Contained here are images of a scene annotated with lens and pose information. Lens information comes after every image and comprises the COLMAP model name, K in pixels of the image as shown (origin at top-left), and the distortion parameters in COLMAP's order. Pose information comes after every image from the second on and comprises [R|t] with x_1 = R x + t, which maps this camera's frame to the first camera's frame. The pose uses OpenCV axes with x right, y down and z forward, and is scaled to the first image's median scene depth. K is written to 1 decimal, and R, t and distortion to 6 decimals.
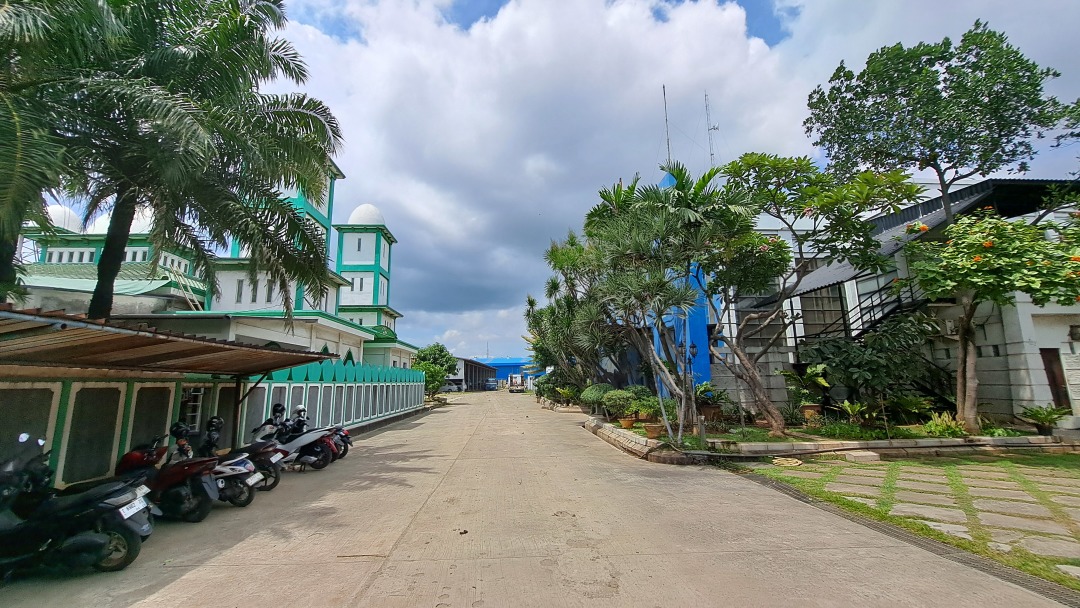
lens RADIAL K [[431.8, 0, 538.4], [0, 431.8, 306.3], [0, 0, 1]] dist [-0.020484, 0.000384]
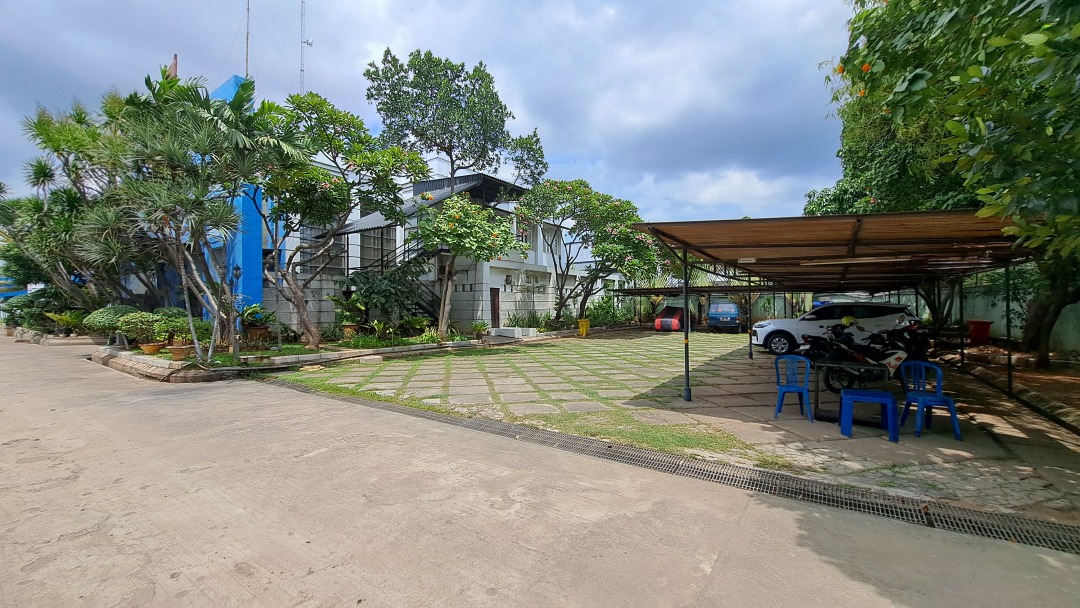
lens RADIAL K [[430.1, 0, 533.2], [0, 430.1, 301.7], [0, 0, 1]] dist [-0.002002, -0.005187]
pose [[0.637231, 0.019929, 0.770415, 0.029932], [-0.137546, 0.986556, 0.088247, -0.014570], [-0.758299, -0.162201, 0.631406, -0.177608]]
